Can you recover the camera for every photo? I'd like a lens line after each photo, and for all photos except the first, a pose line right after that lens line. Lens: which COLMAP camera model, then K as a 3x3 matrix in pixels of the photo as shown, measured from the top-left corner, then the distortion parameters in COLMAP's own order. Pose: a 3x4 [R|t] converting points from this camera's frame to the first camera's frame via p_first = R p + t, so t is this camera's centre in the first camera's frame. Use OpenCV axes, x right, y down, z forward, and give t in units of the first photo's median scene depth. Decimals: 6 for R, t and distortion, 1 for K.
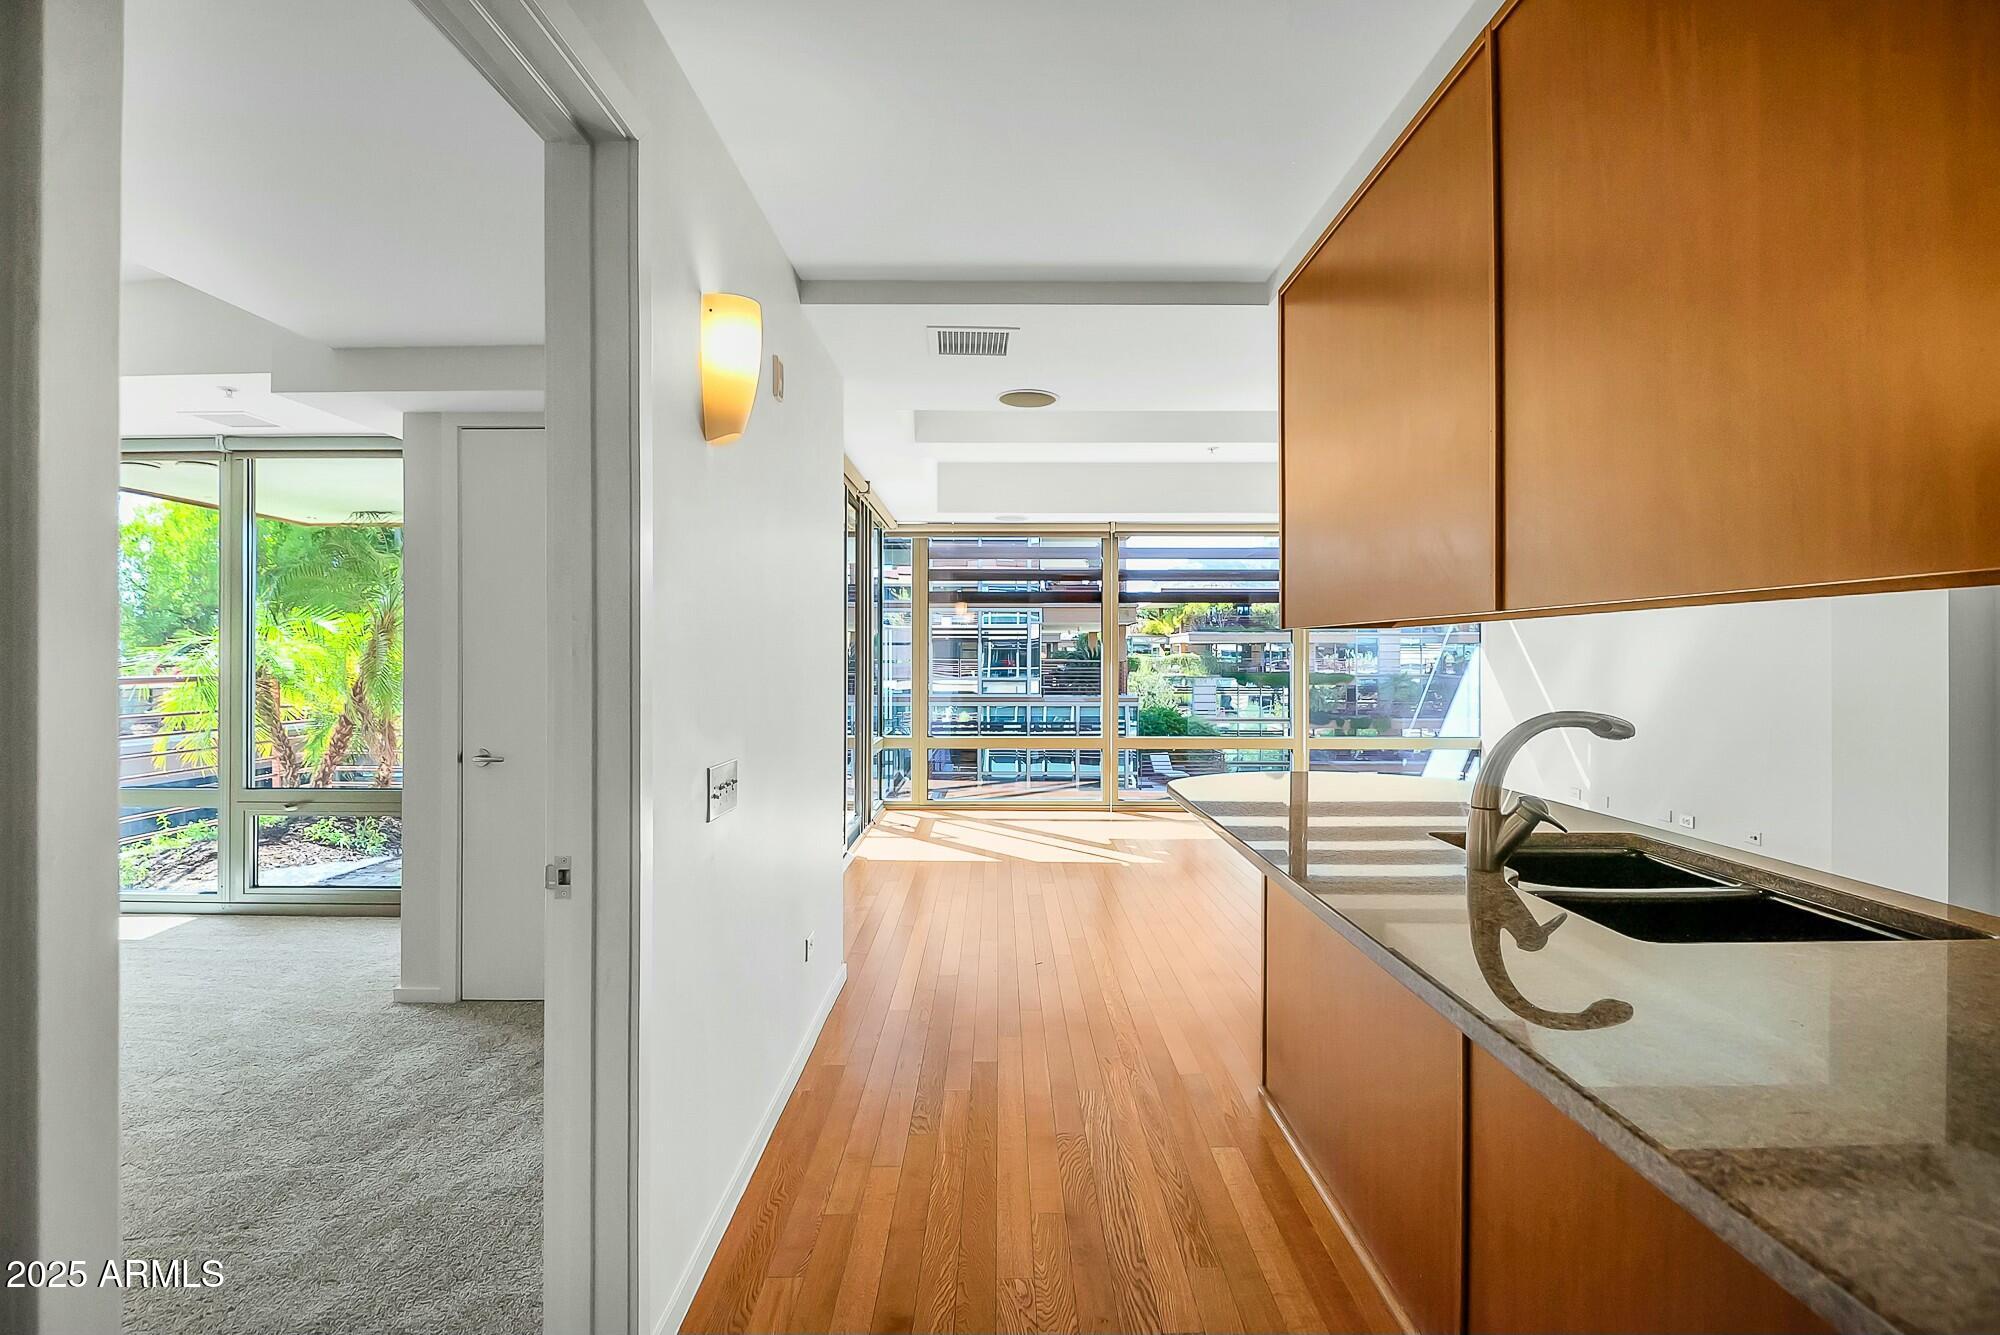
lens RADIAL K [[936.3, 0, 1000.0], [0, 936.3, 667.5], [0, 0, 1]] dist [-0.000863, -0.000137]
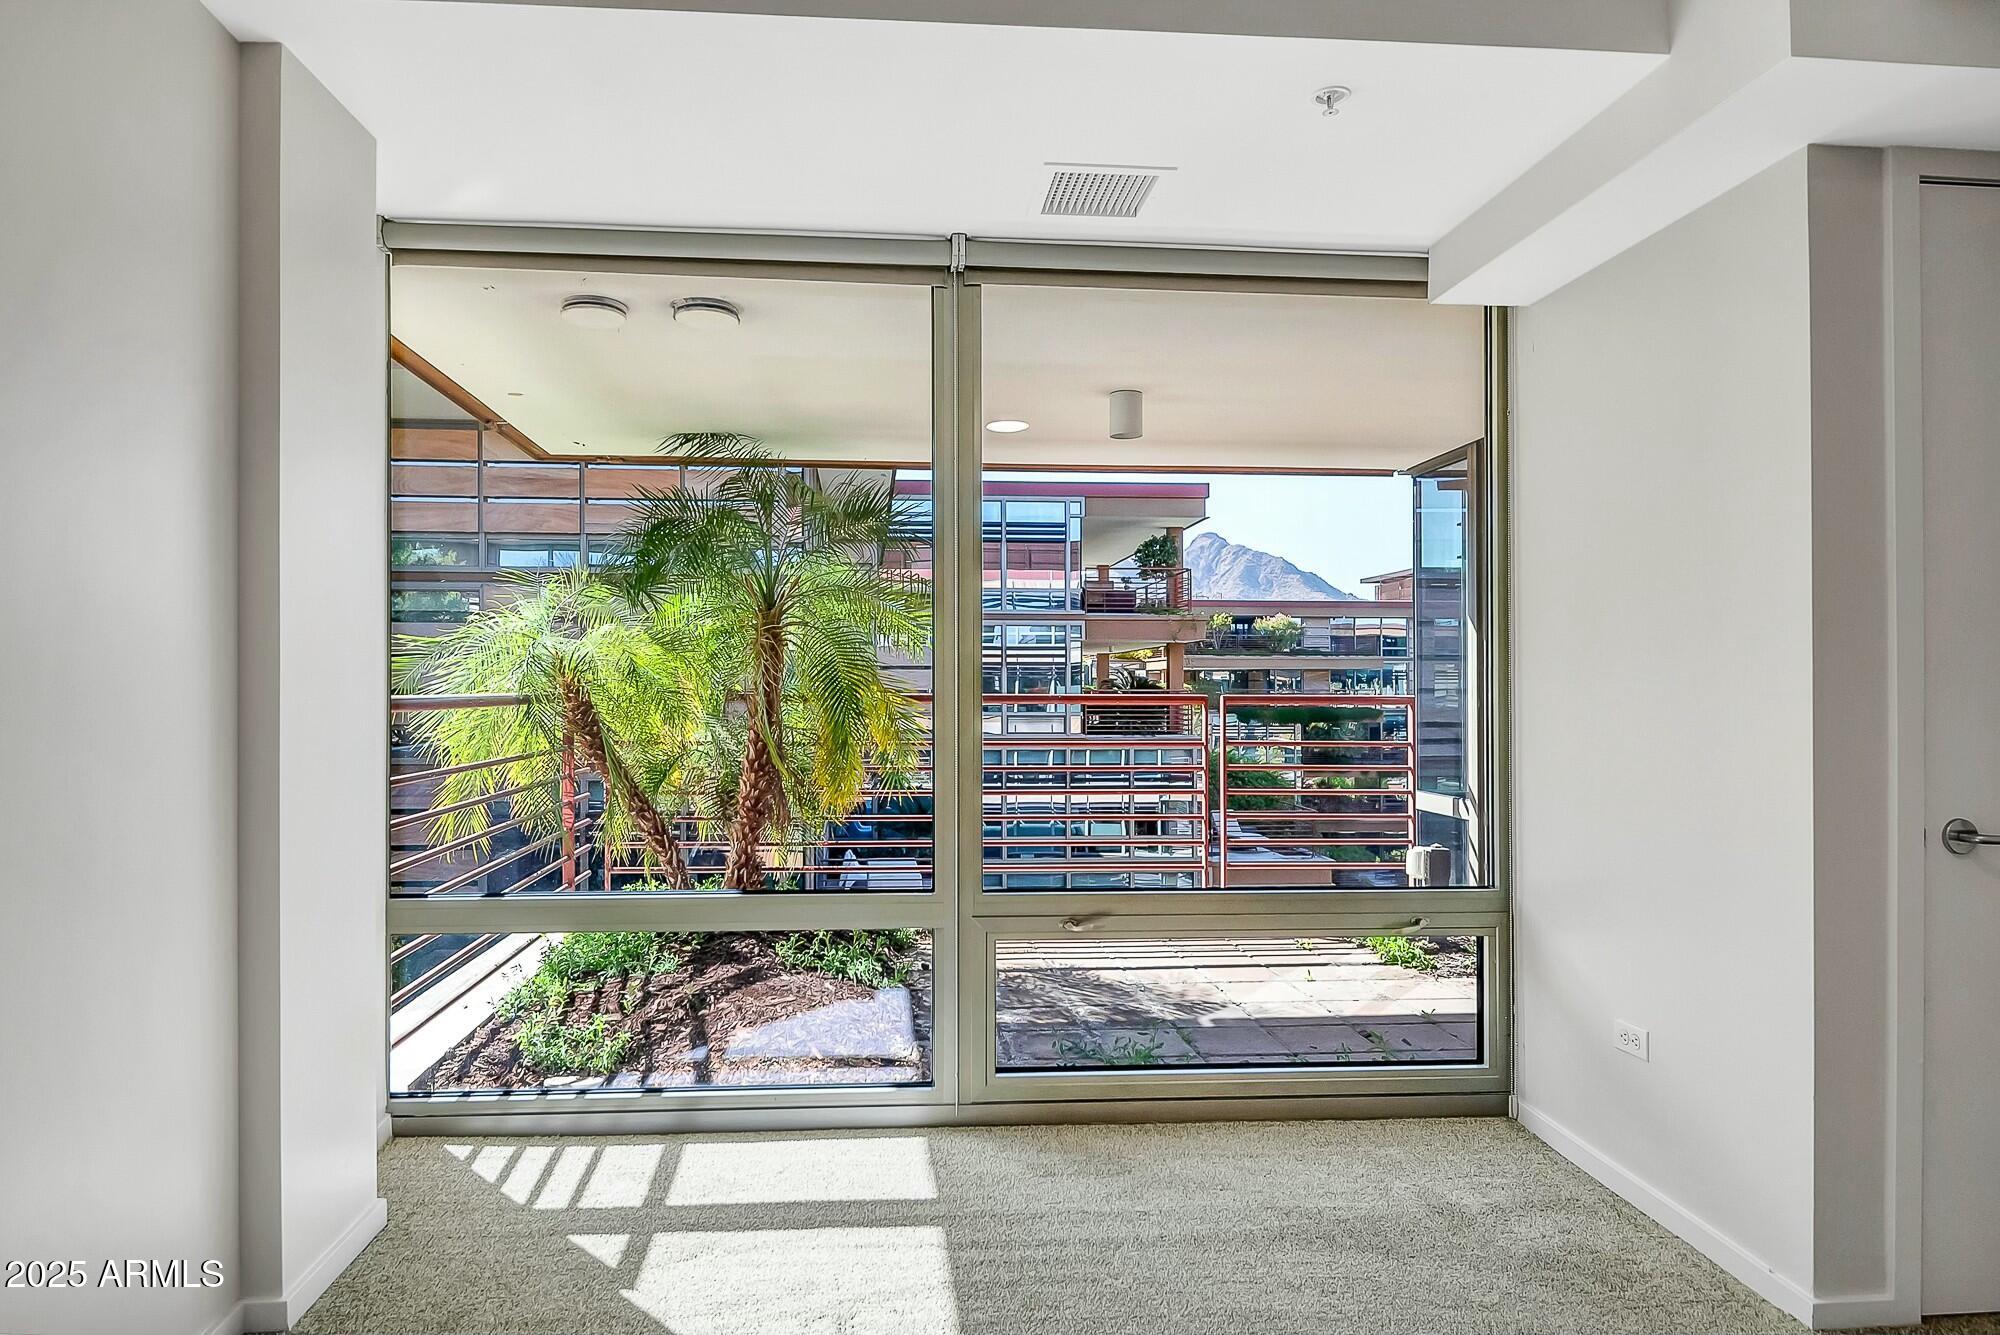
lens RADIAL K [[1189.8, 0, 938.0], [0, 1189.8, 680.3], [0, 0, 1]] dist [-0.007556, -0.001506]
pose [[0.995273, -0.002201, 0.097094, -0.165777], [0.004212, 0.999781, -0.020515, 0.004261], [-0.097027, 0.020827, 0.995064, 0.058302]]
